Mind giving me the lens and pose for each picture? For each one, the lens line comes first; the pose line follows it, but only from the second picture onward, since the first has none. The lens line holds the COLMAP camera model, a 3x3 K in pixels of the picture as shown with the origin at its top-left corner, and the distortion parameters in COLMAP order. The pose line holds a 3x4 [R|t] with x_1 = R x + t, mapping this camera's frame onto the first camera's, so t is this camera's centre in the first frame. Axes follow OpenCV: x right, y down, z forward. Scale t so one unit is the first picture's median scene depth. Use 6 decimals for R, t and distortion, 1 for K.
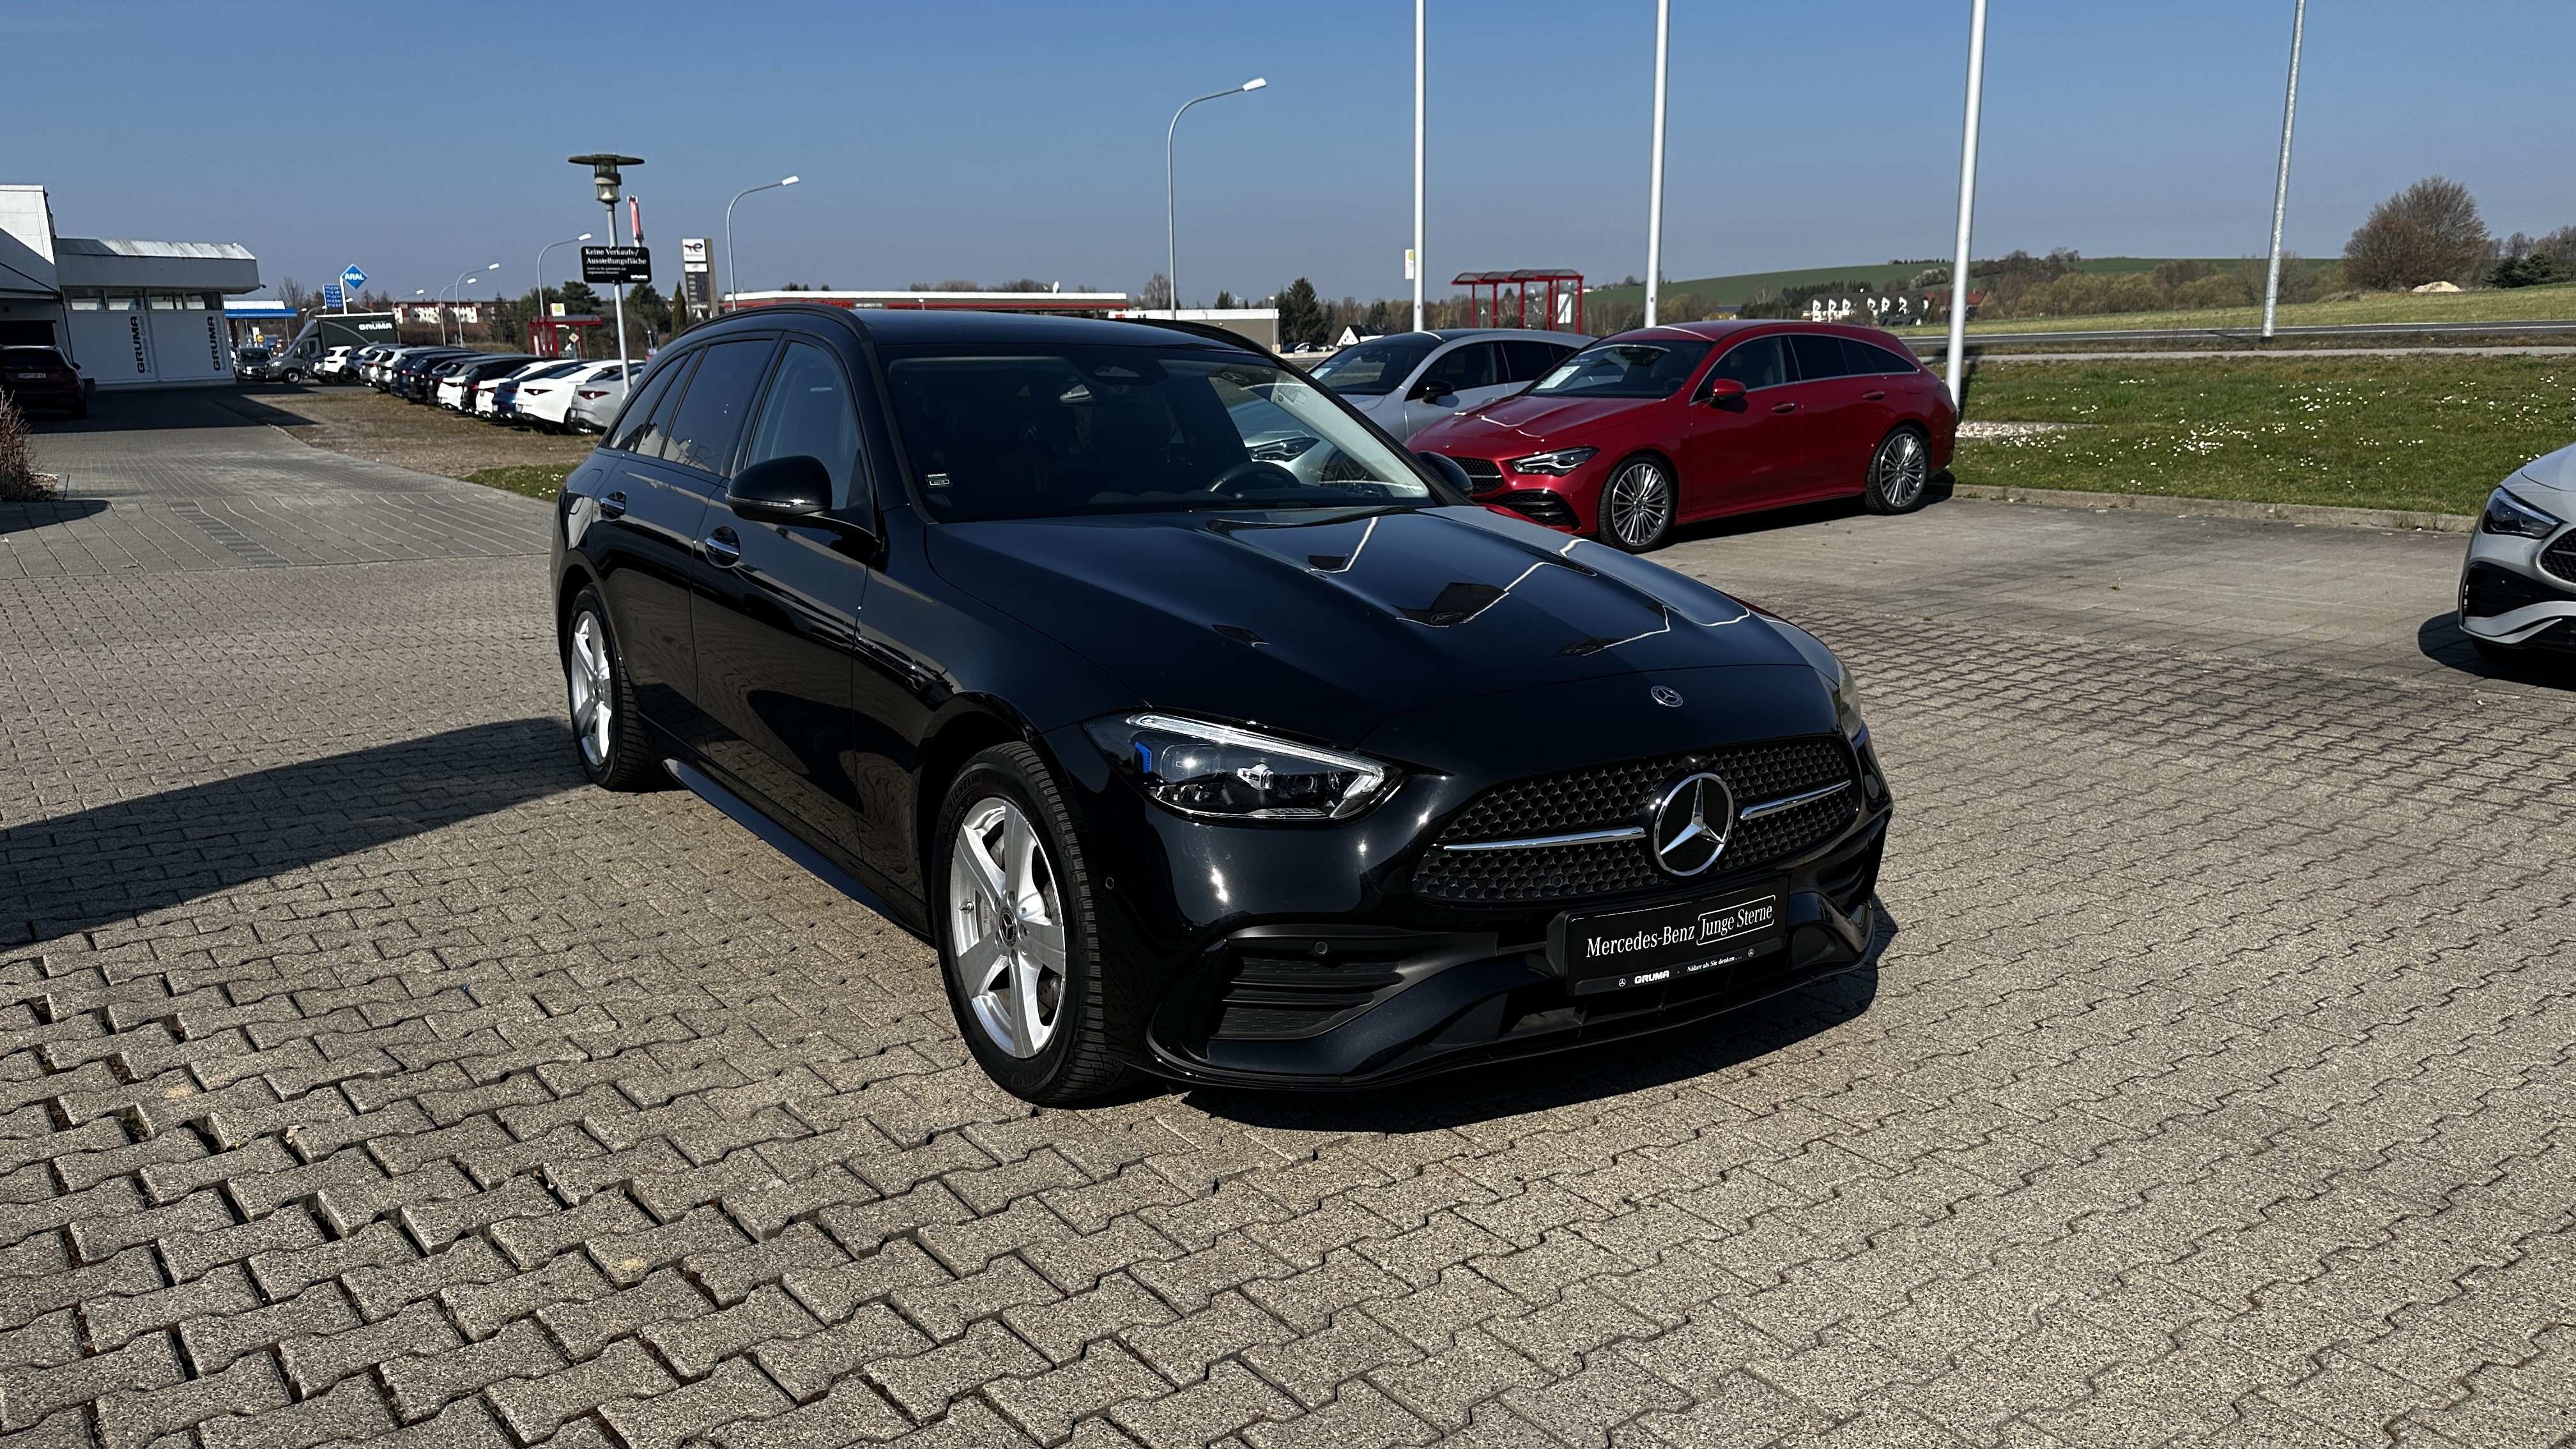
lens RADIAL K [[1789.9, 0, 1307.6], [0, 1789.9, 718.1], [0, 0, 1]] dist [0.082376, -0.122921]
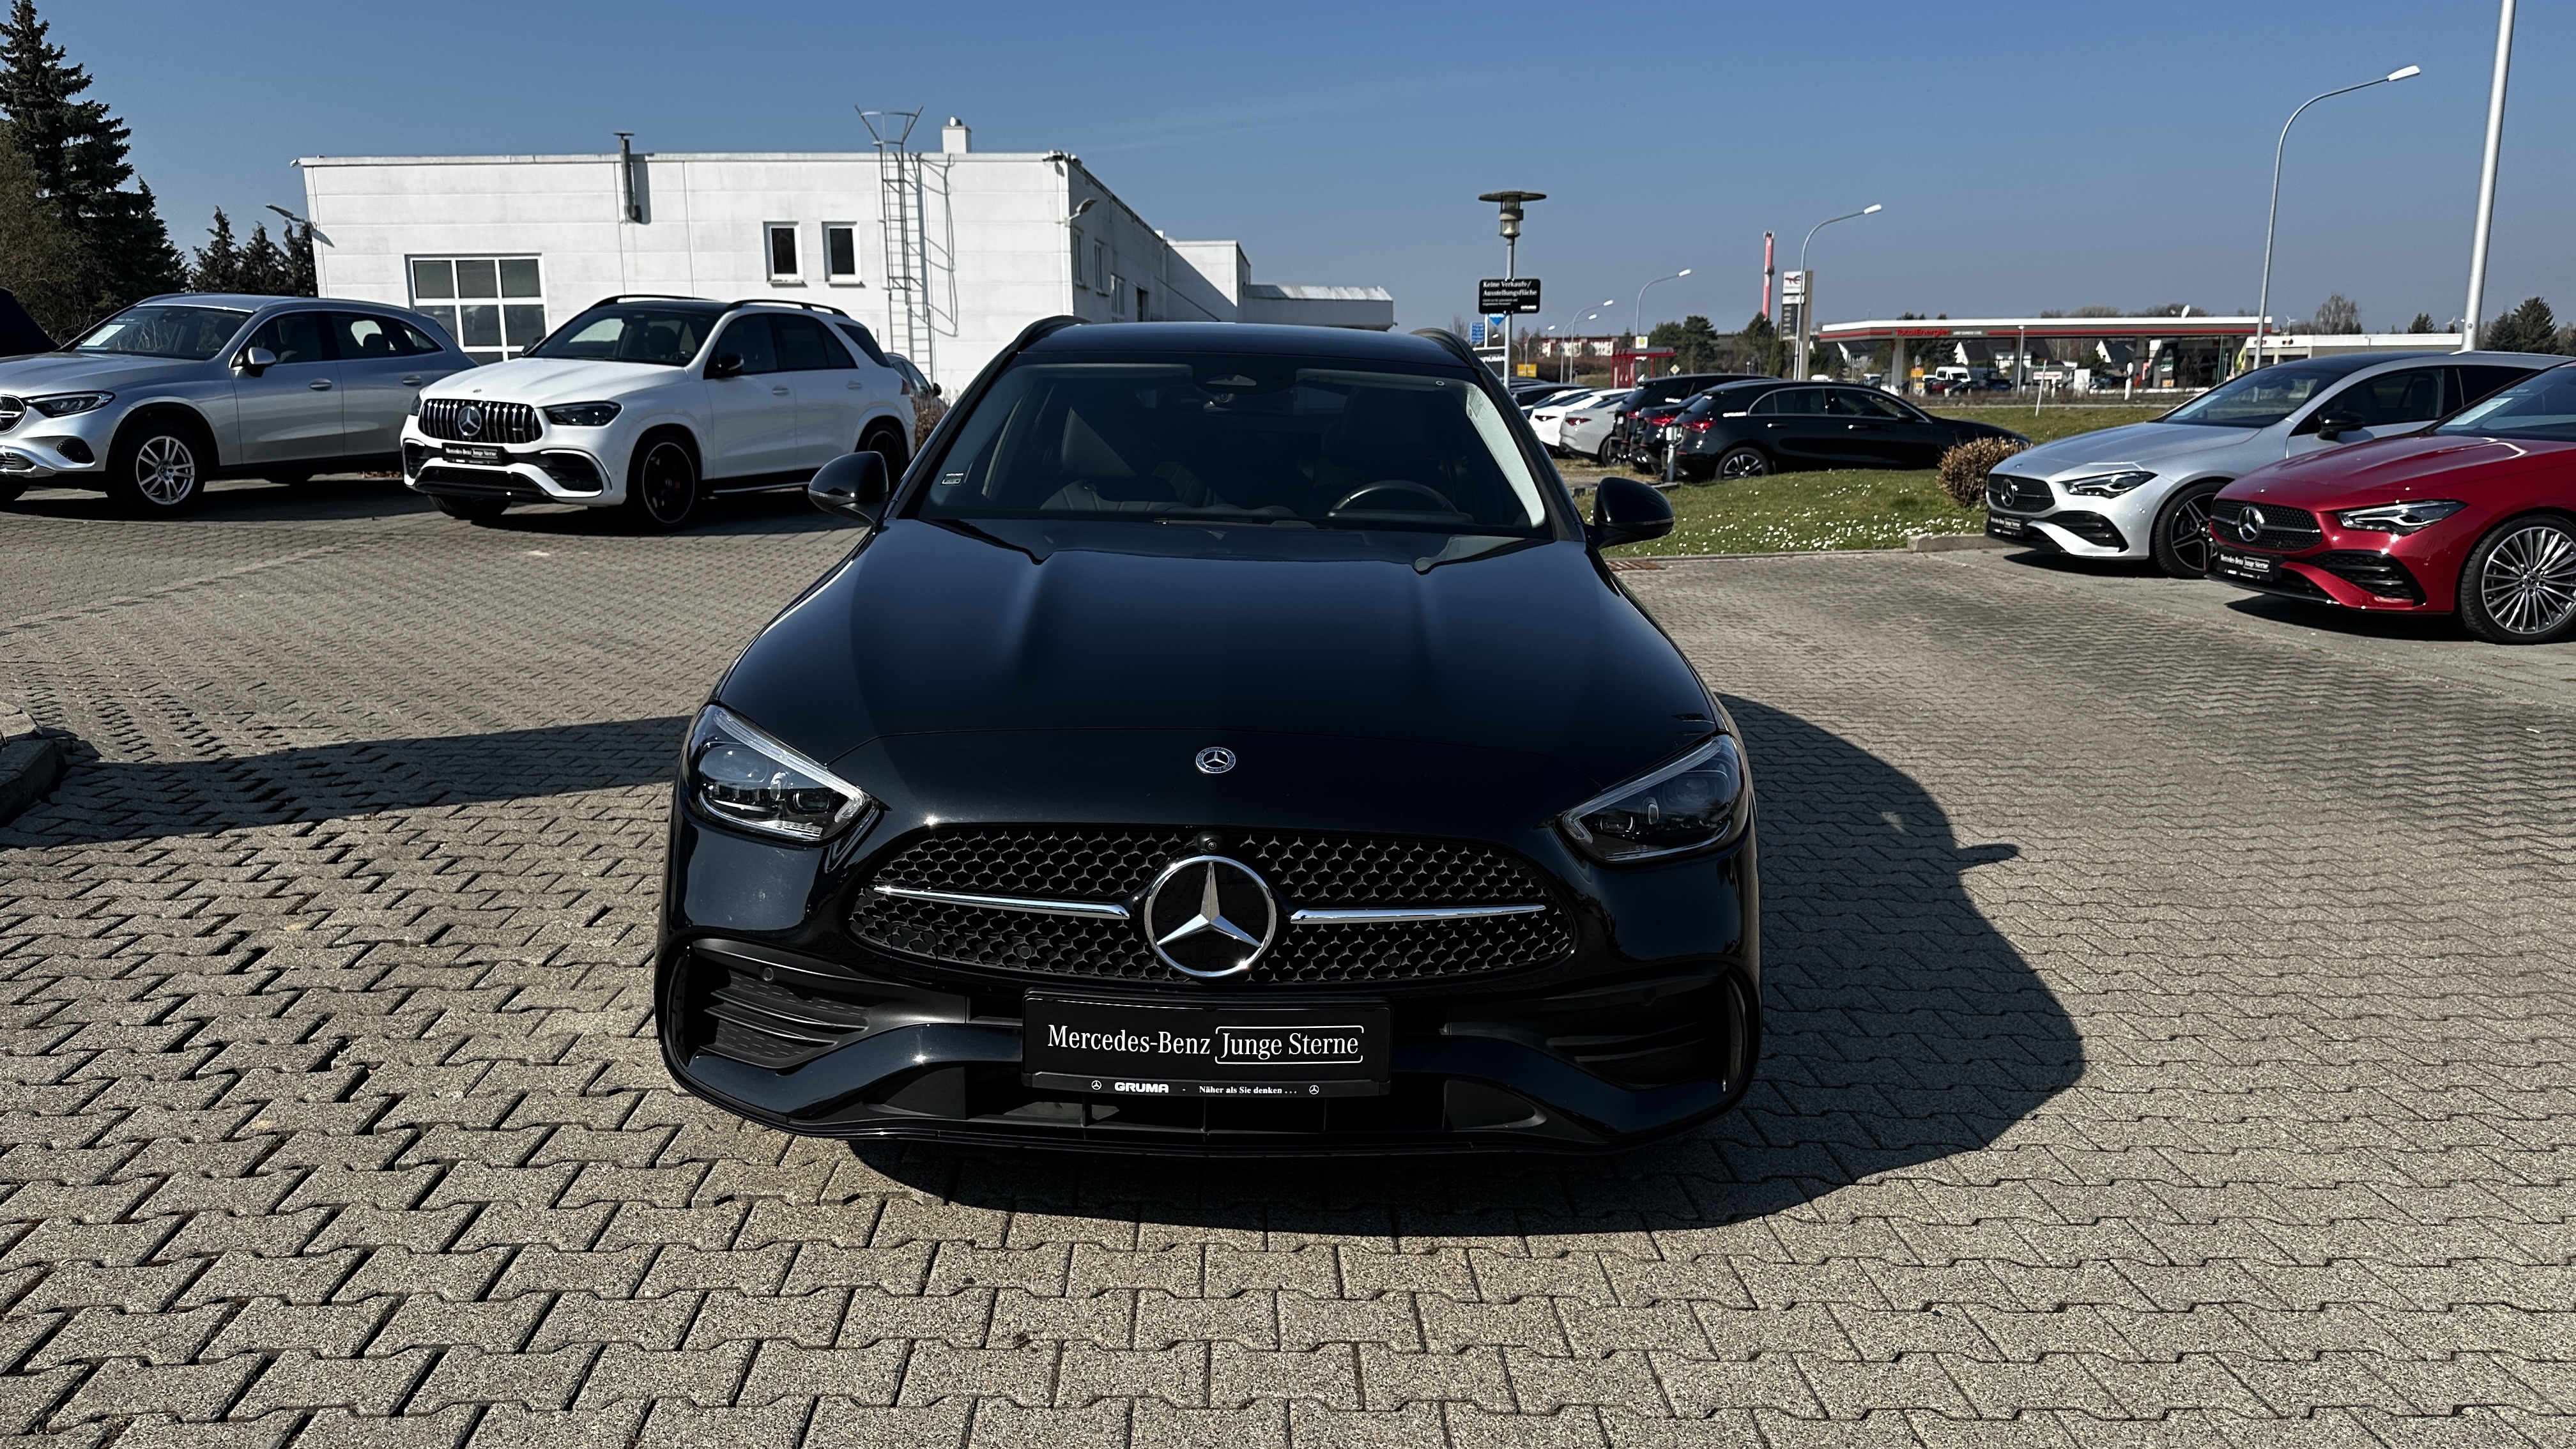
lens RADIAL K [[1811.9, 0, 1288.0], [0, 1811.9, 724.5], [0, 0, 1]] dist [0.050369, -0.066804]
pose [[0.827447, 0.111126, -0.550438, 0.184193], [-0.119270, 0.992637, 0.021107, -0.013407], [0.548731, 0.048186, 0.834609, 0.084144]]
